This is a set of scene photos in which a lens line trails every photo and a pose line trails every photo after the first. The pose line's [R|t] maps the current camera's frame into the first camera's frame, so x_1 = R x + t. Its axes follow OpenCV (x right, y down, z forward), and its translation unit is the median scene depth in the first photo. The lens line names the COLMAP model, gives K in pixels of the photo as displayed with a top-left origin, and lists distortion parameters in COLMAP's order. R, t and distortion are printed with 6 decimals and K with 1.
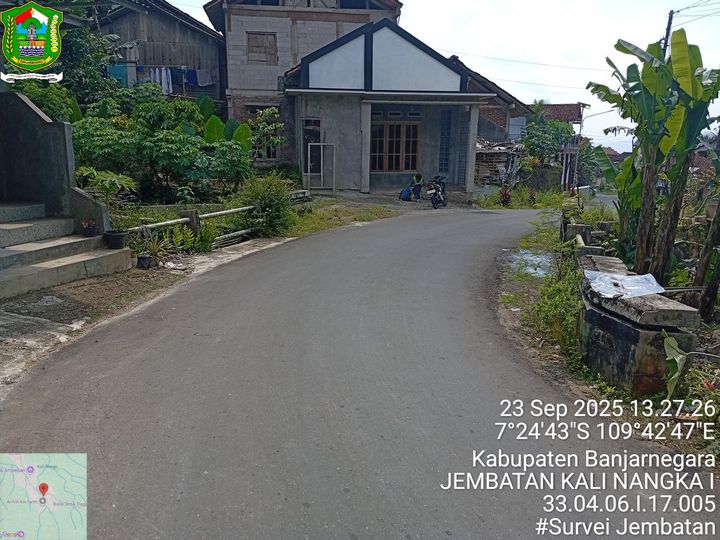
lens RADIAL K [[561.5, 0, 357.3], [0, 561.5, 277.6], [0, 0, 1]] dist [0.055604, -0.124232]
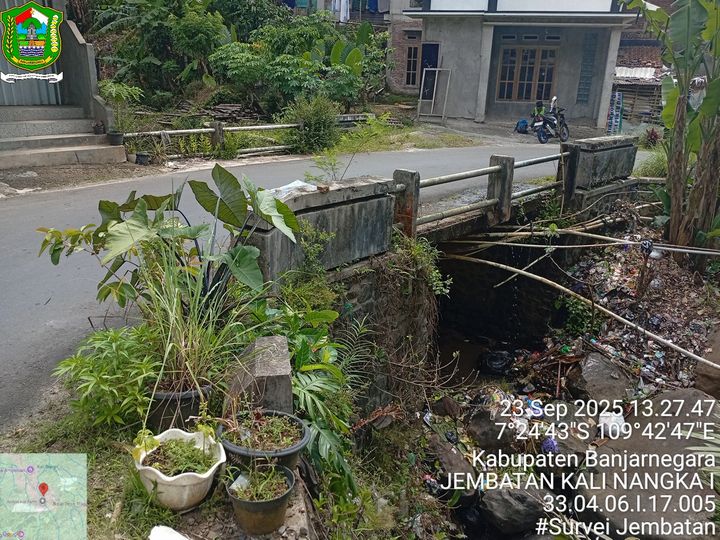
lens RADIAL K [[561.5, 0, 357.0], [0, 561.5, 275.7], [0, 0, 1]] dist [0.055604, -0.124232]
pose [[0.903888, 0.158677, -0.397250, 0.259802], [-0.114022, 0.984430, 0.133777, 0.002566], [0.412292, -0.075625, 0.907908, 0.014816]]
